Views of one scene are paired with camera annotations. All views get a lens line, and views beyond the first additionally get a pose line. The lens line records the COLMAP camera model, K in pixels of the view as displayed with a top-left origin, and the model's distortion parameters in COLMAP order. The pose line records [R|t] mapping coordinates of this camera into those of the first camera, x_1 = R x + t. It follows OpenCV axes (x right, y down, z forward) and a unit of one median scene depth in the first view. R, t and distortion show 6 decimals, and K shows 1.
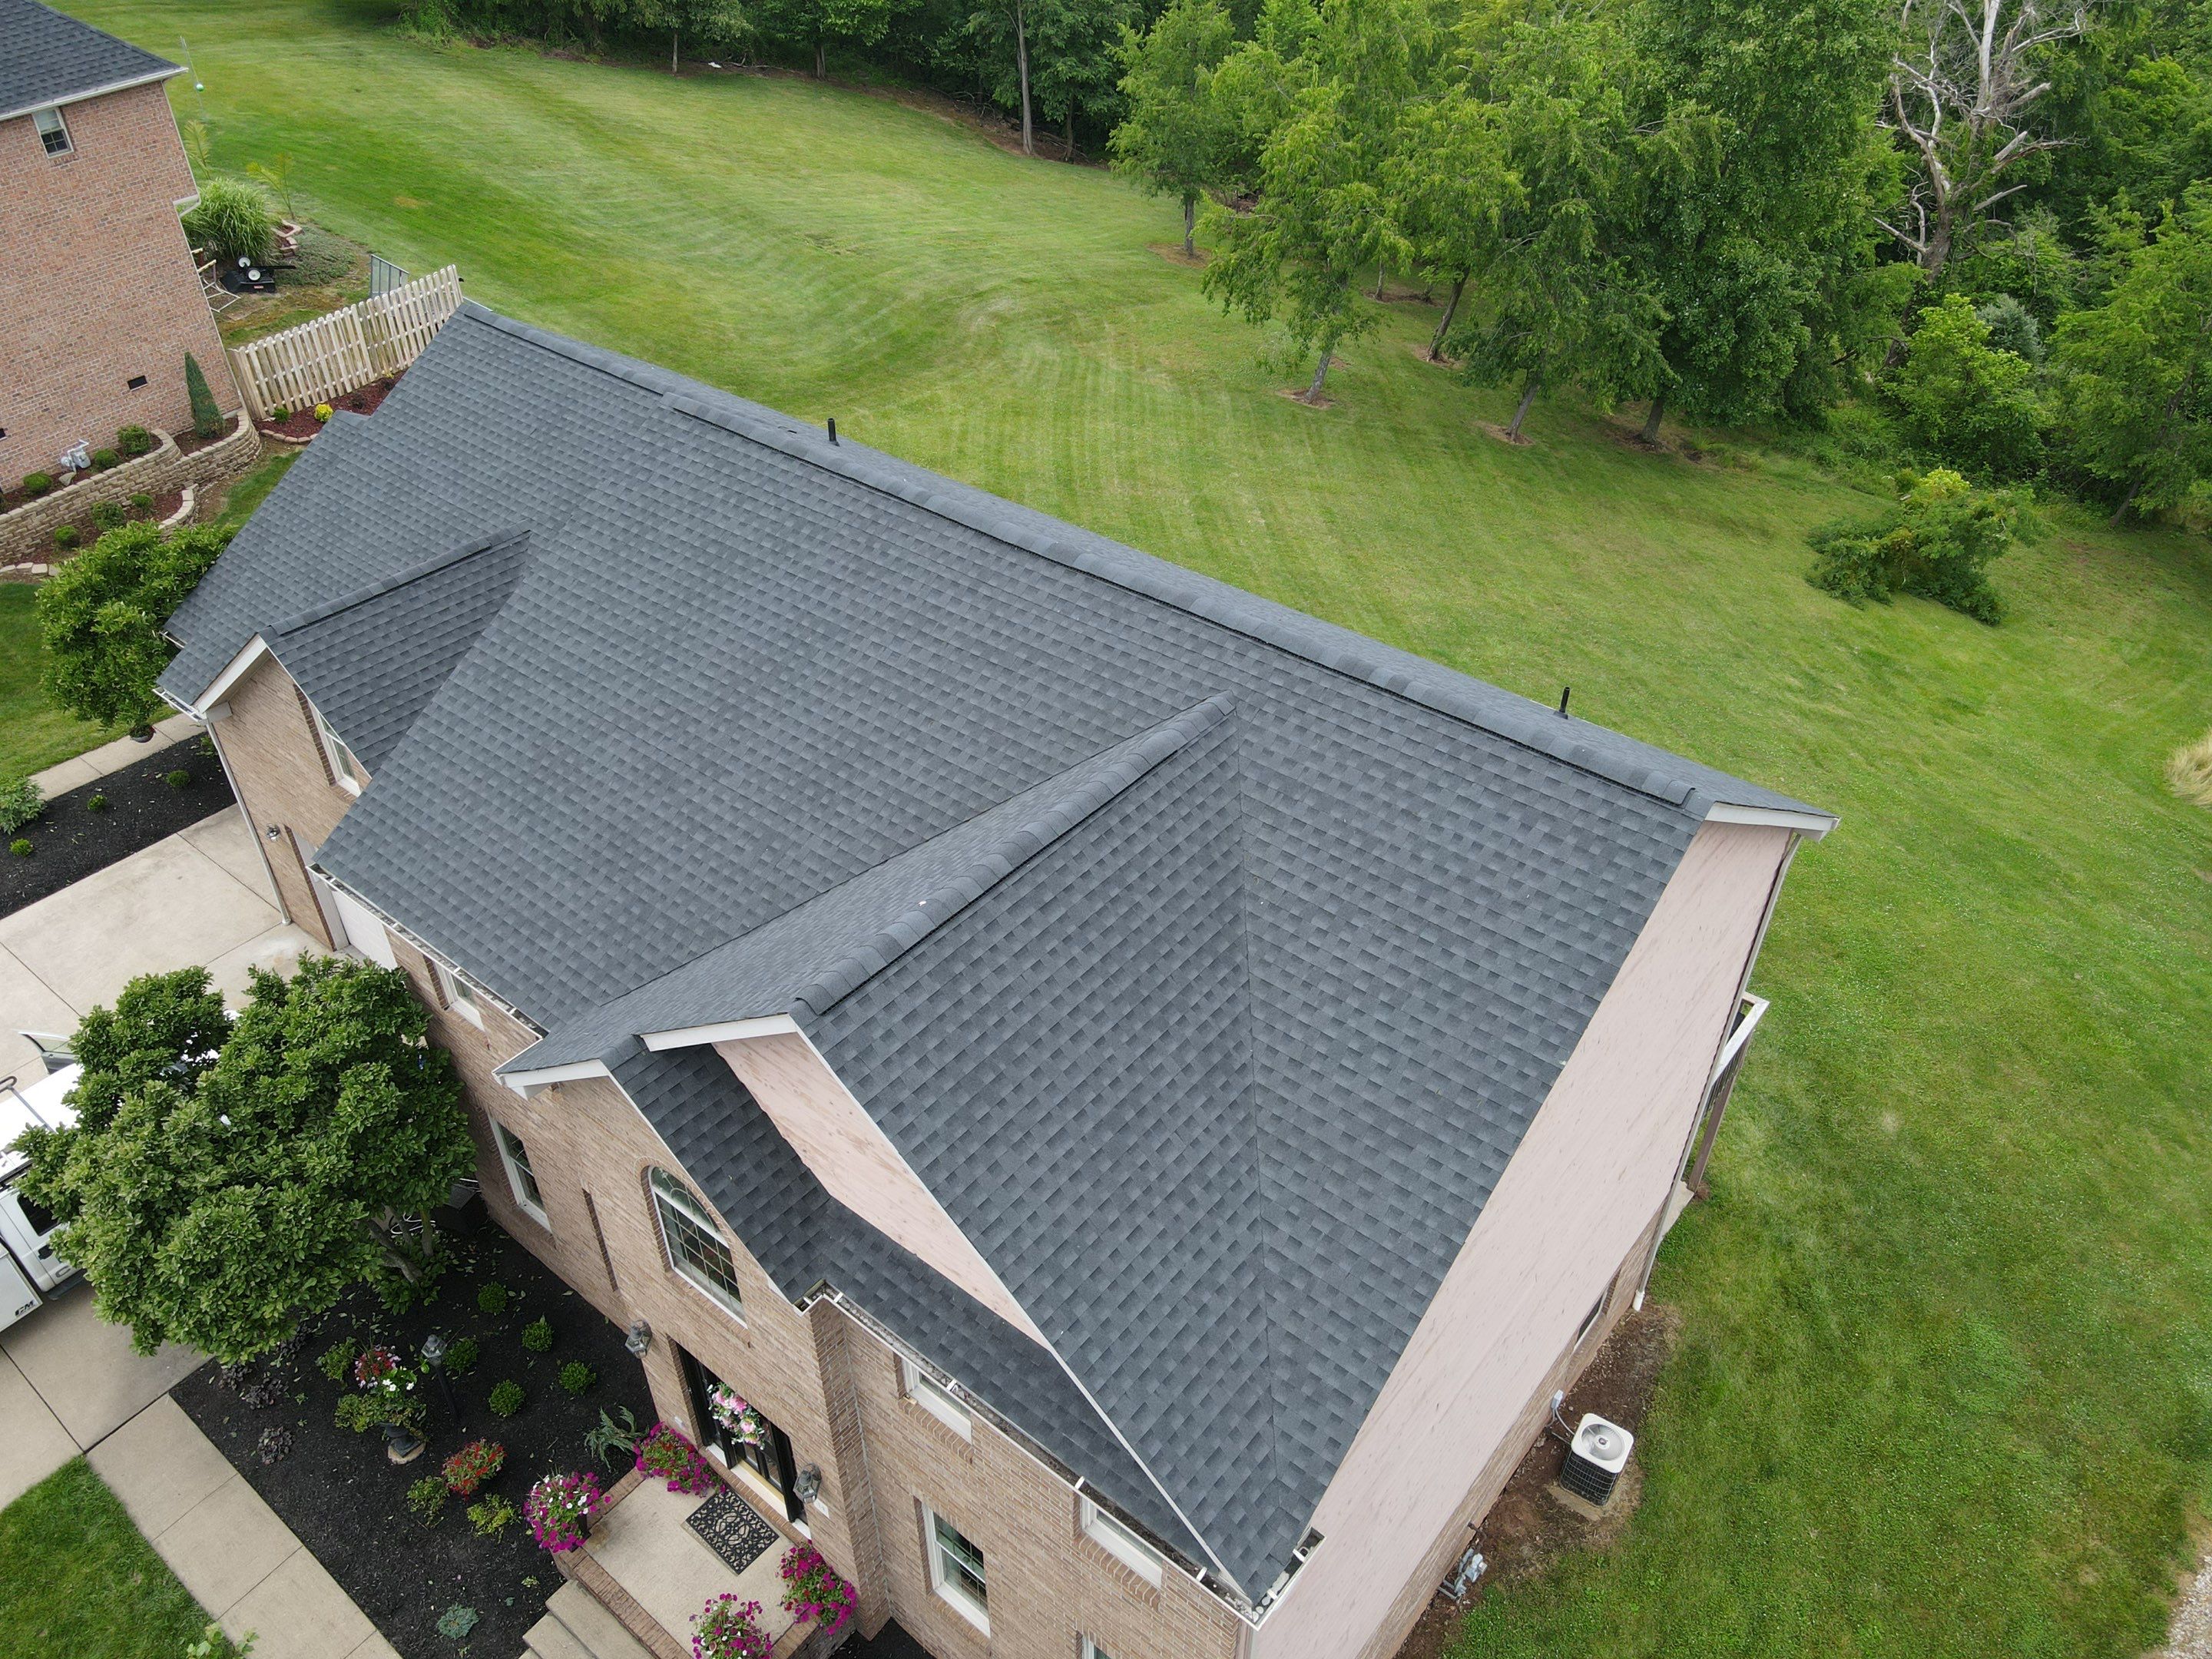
lens RADIAL K [[1623.6, 0, 1100.5], [0, 1623.6, 832.0], [0, 0, 1]] dist [0.013677, 0.001619]
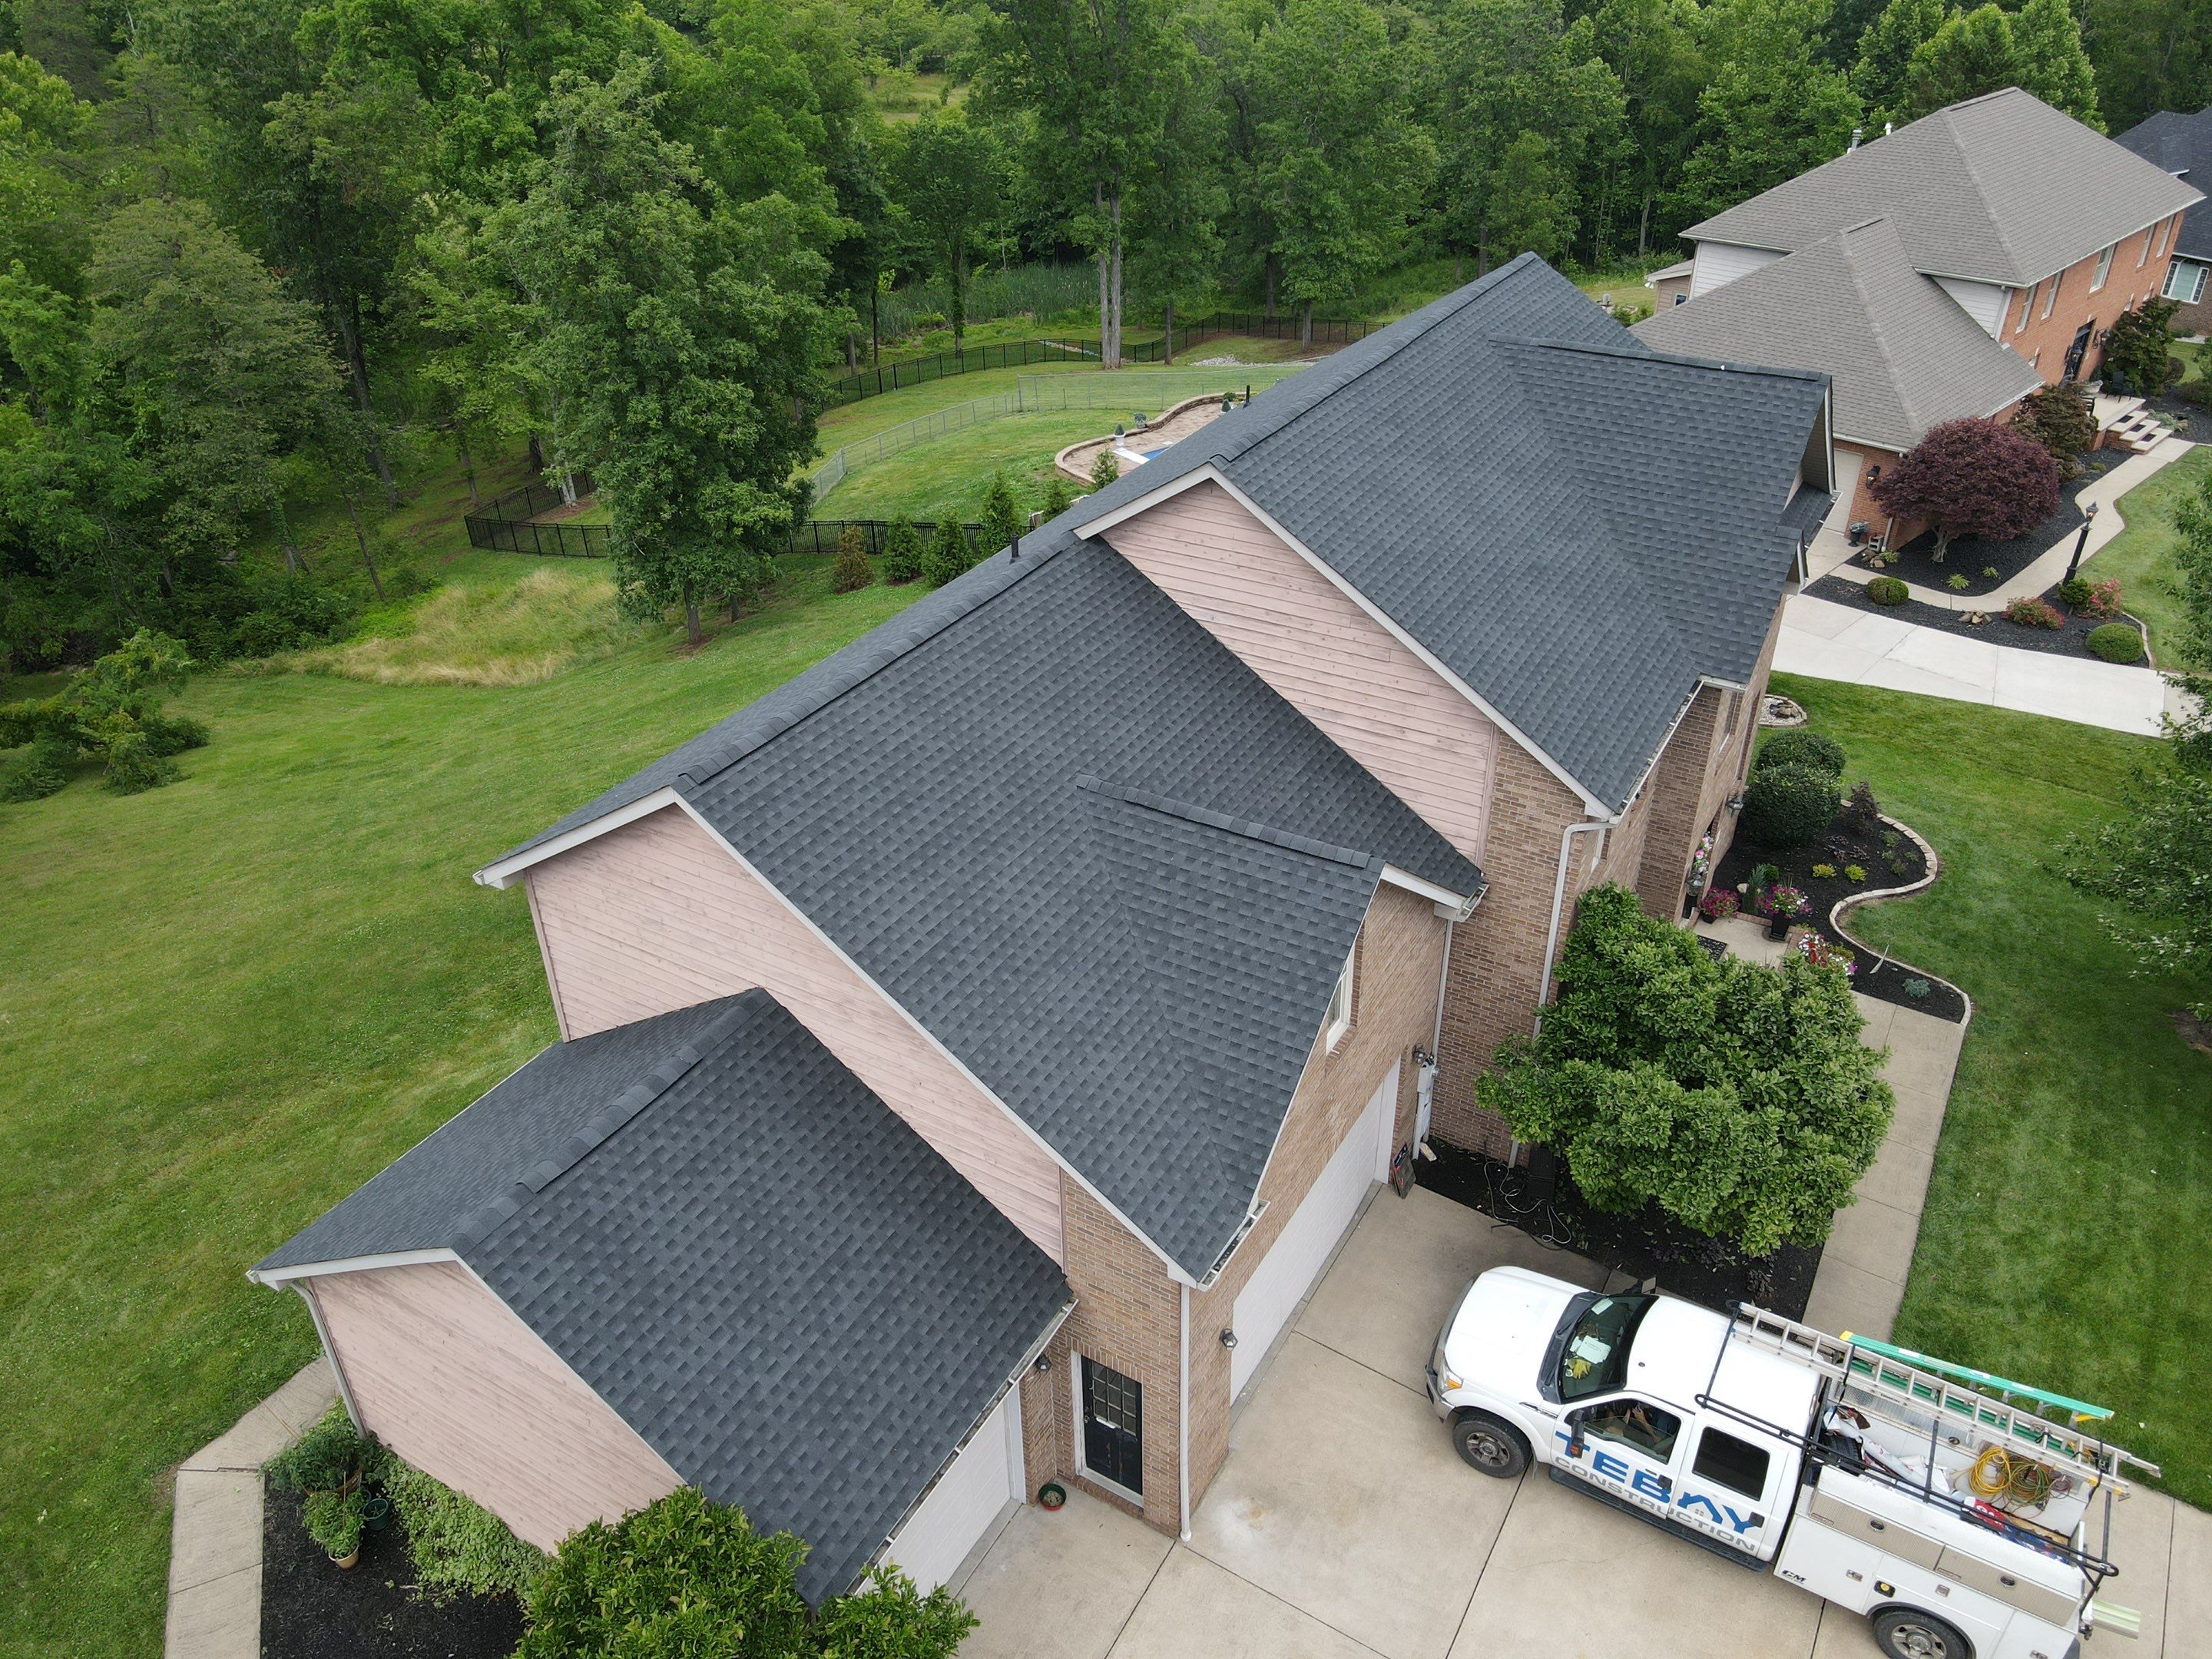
lens RADIAL K [[1623.6, 0, 1103.0], [0, 1623.6, 841.0], [0, 0, 1]] dist [0.013677, 0.001619]
pose [[-0.142825, -0.527230, 0.837633, -0.543968], [0.626091, 0.607338, 0.489030, -0.290294], [-0.766558, 0.594281, 0.243351, 0.398523]]
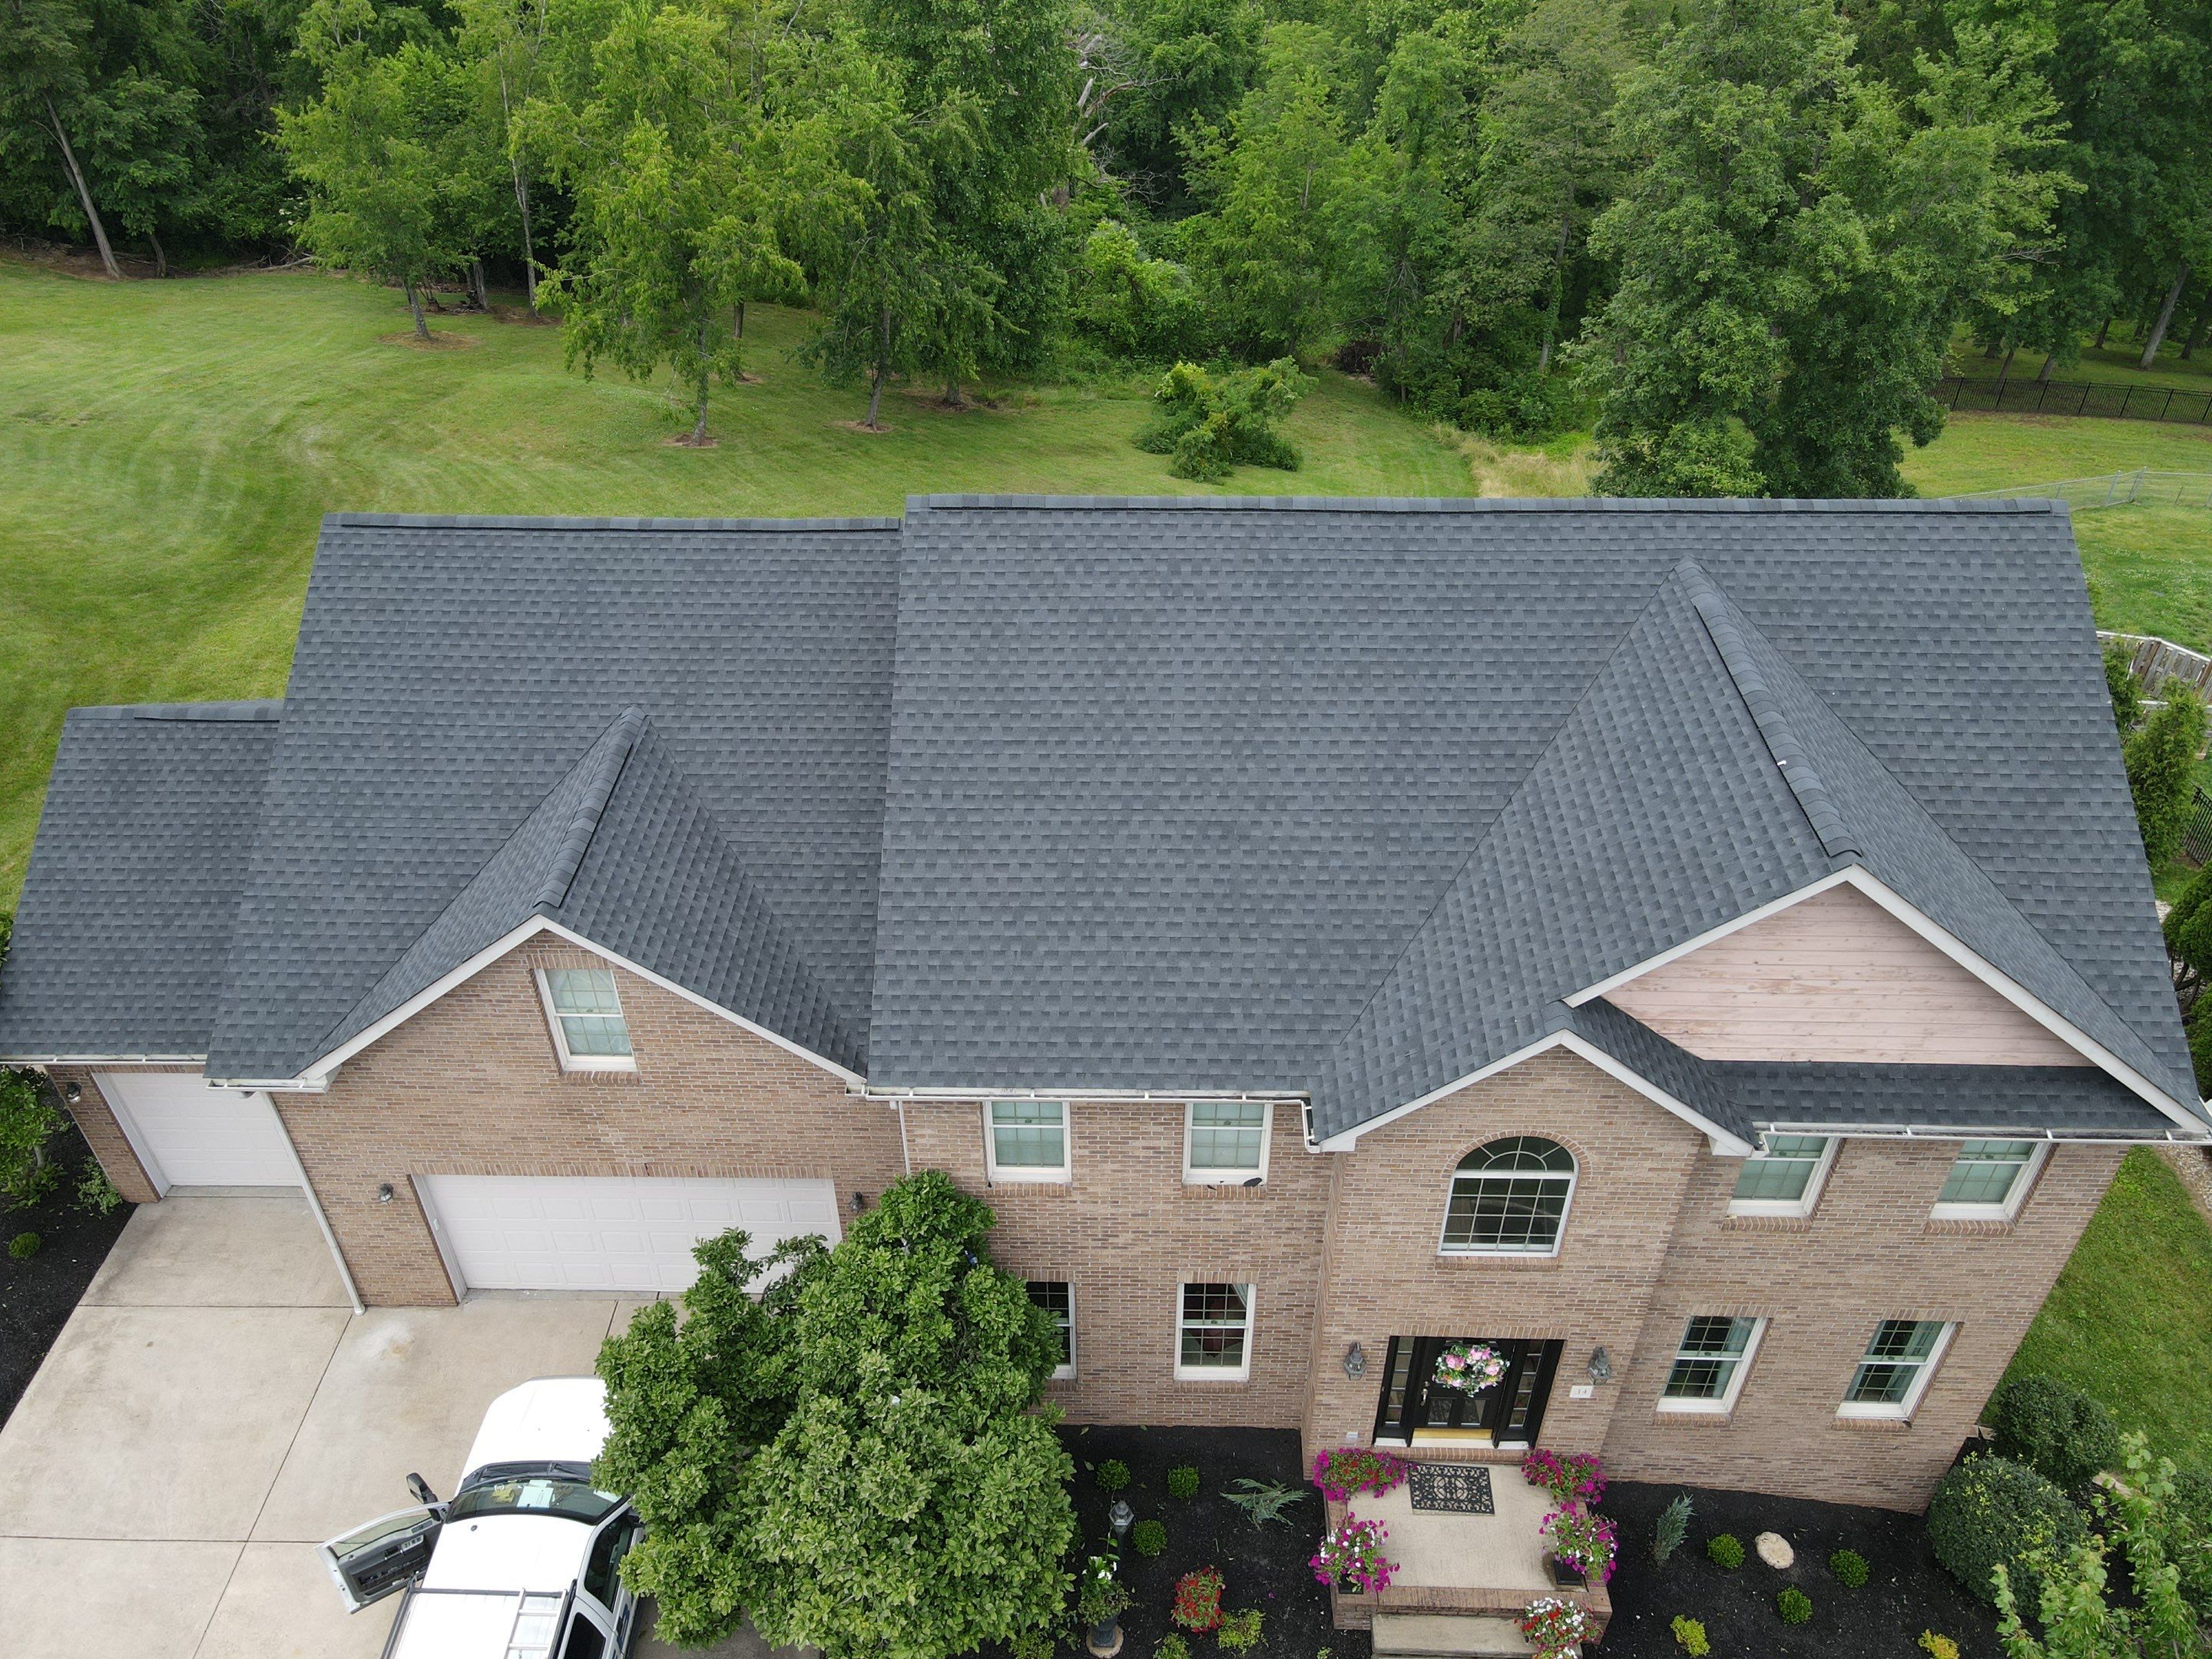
lens RADIAL K [[1623.6, 0, 1094.0], [0, 1623.6, 830.3], [0, 0, 1]] dist [0.013677, 0.001619]
pose [[0.791060, -0.375271, 0.483111, -0.301165], [0.380368, 0.920247, 0.092004, -0.057819], [-0.479108, 0.110980, 0.870712, 0.060531]]
